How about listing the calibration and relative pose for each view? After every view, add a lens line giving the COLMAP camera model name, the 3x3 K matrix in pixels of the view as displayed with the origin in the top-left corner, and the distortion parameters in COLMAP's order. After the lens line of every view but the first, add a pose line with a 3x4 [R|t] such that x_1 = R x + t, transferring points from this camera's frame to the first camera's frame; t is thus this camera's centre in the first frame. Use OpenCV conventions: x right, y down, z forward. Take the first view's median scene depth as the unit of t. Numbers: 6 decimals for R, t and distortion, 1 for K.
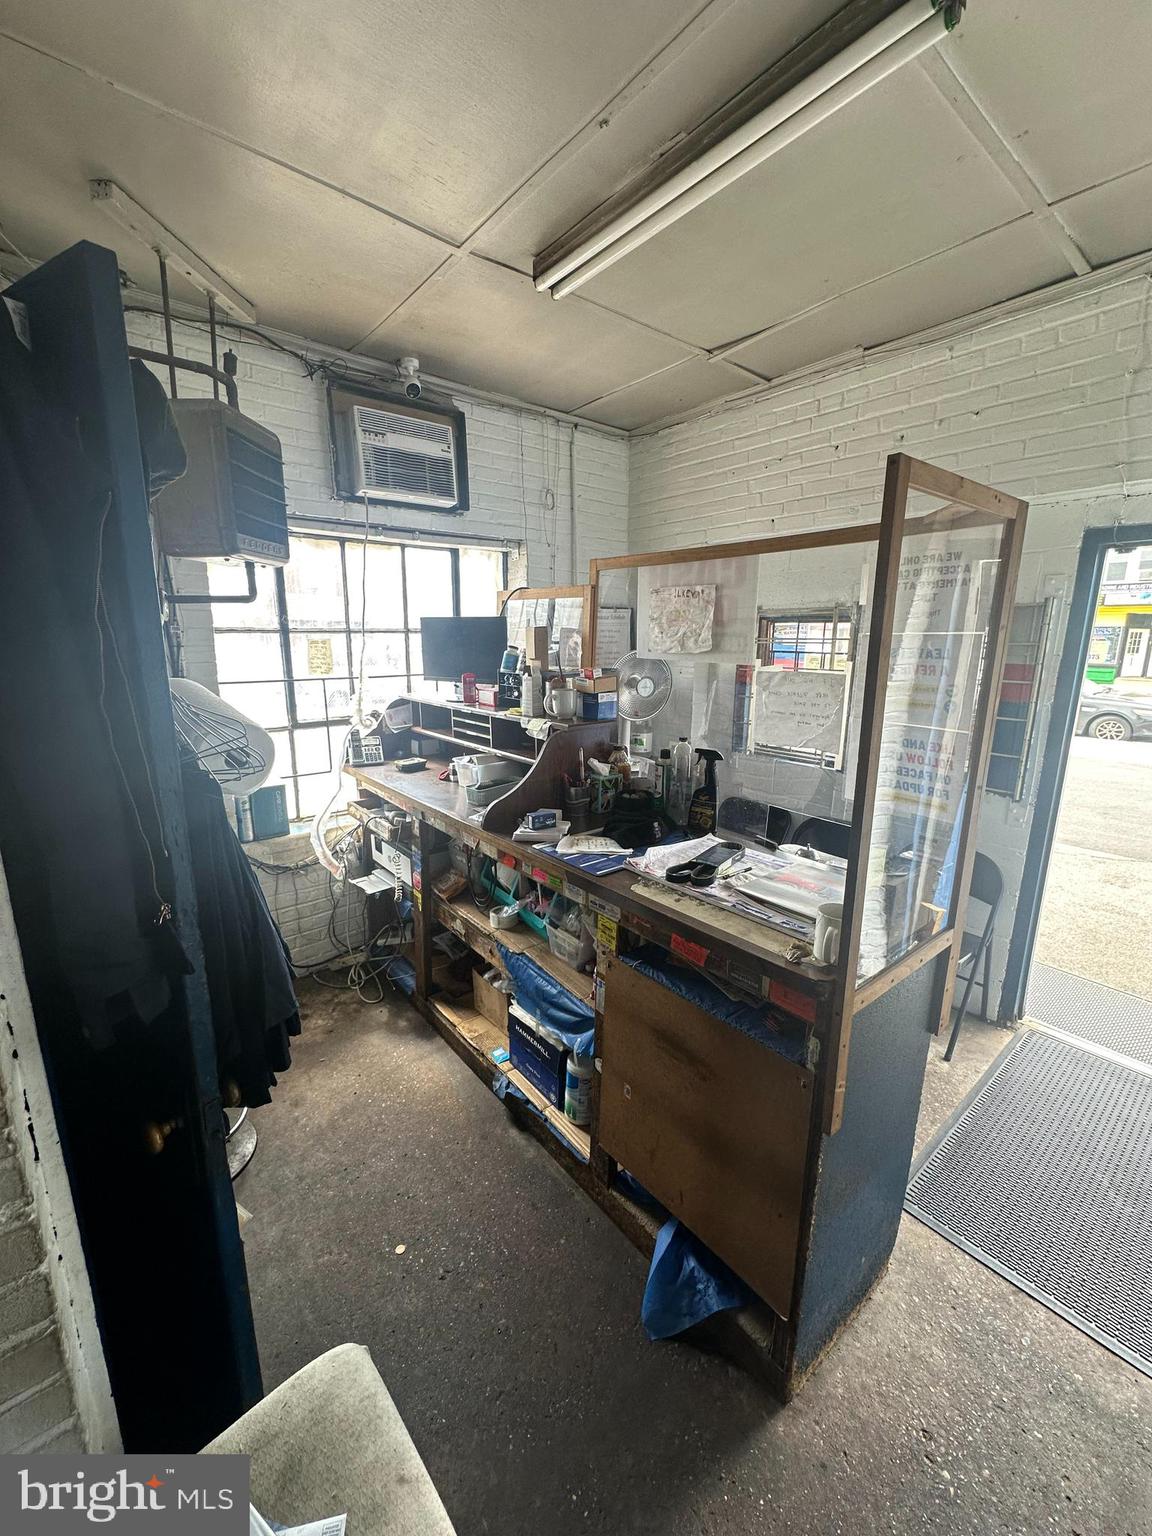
lens RADIAL K [[612.7, 0, 574.6], [0, 612.7, 765.5], [0, 0, 1]] dist [-0.003366, 0.001019]
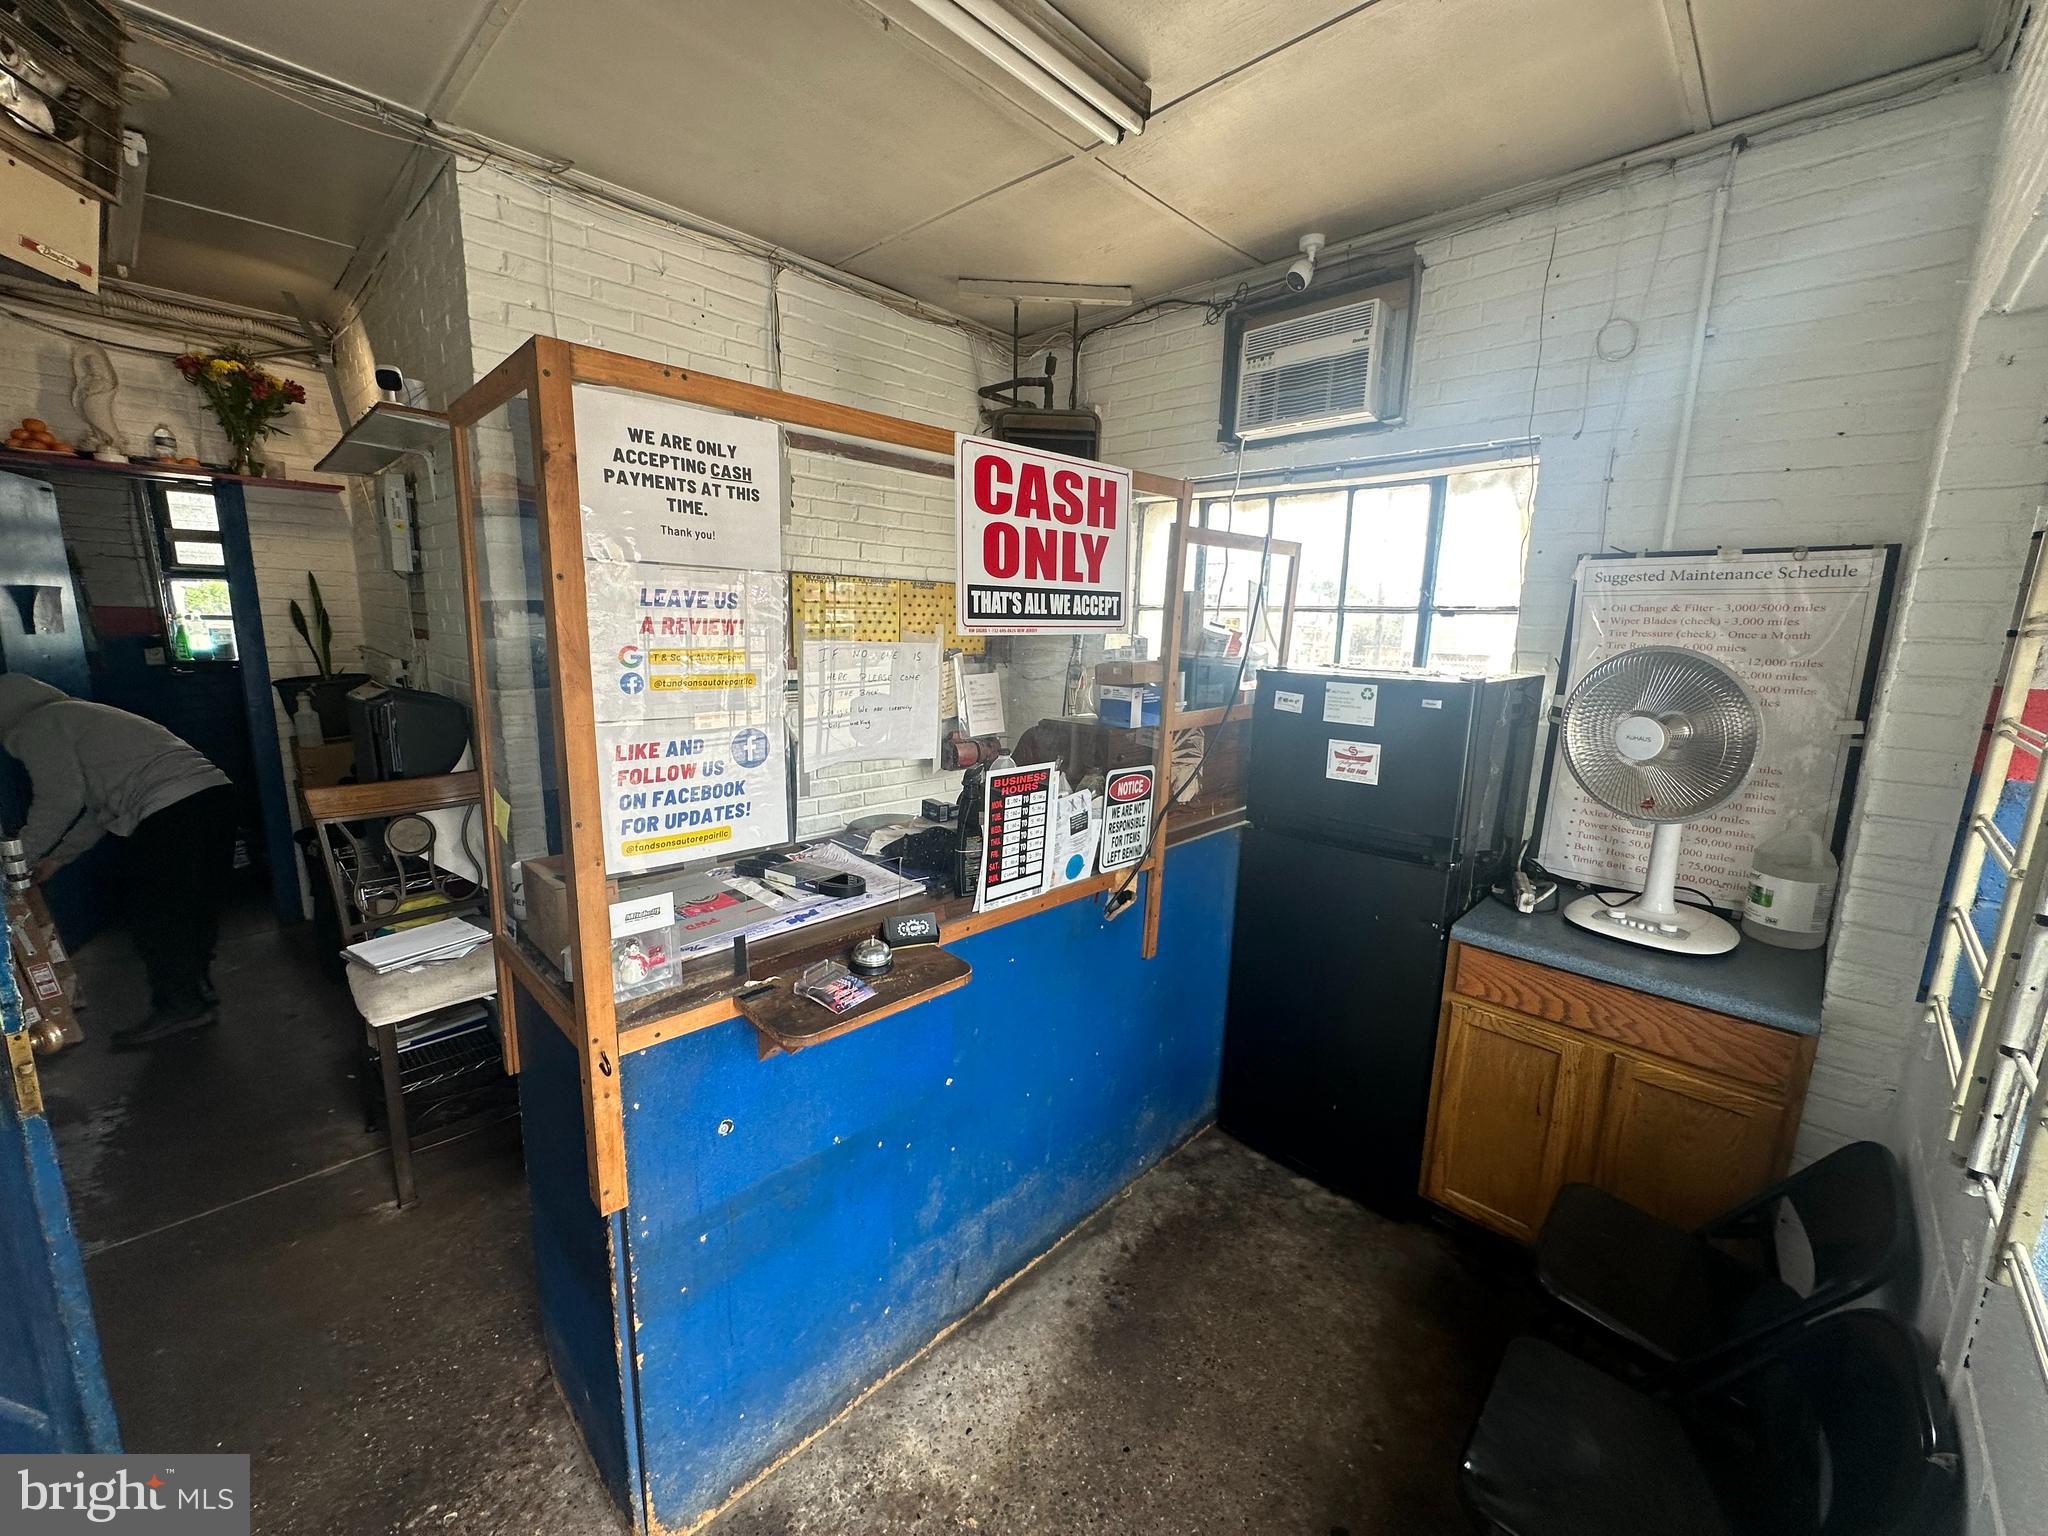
lens RADIAL K [[816.9, 0, 1021.8], [0, 816.9, 770.5], [0, 0, 1]] dist [-0.003366, 0.001019]
pose [[0.111020, 0.178292, -0.977695, 0.697430], [-0.236452, 0.960265, 0.148263, -0.105202], [0.965280, 0.214717, 0.148766, 0.605362]]
